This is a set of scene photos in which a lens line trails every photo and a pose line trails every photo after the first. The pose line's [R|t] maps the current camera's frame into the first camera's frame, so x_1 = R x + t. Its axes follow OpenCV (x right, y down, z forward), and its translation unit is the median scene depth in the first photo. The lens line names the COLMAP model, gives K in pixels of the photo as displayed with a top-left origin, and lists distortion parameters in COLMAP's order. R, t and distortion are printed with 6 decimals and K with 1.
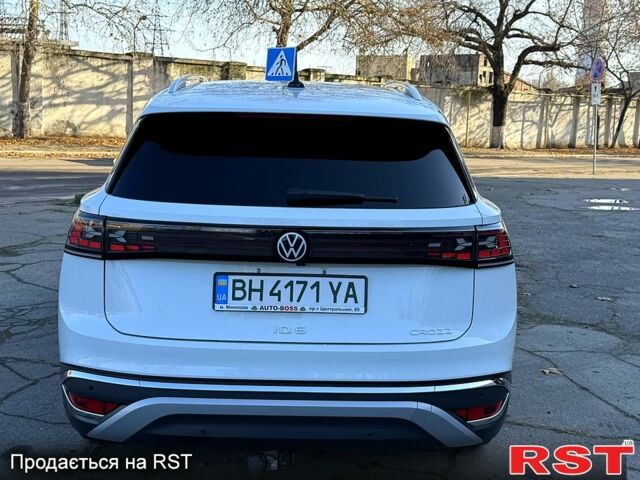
lens RADIAL K [[807.8, 0, 320.0], [0, 807.8, 240.0], [0, 0, 1]] dist [0.179937, -0.398024]
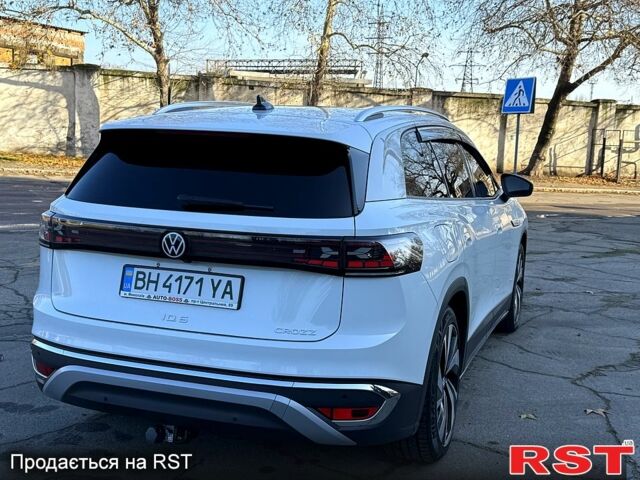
lens RADIAL K [[807.8, 0, 320.0], [0, 807.8, 240.0], [0, 0, 1]] dist [0.179937, -0.398024]
pose [[0.932174, 0.050793, -0.358430, 0.553062], [-0.065401, 0.997445, -0.028741, 0.020170], [0.356054, 0.050234, 0.933114, -0.004091]]
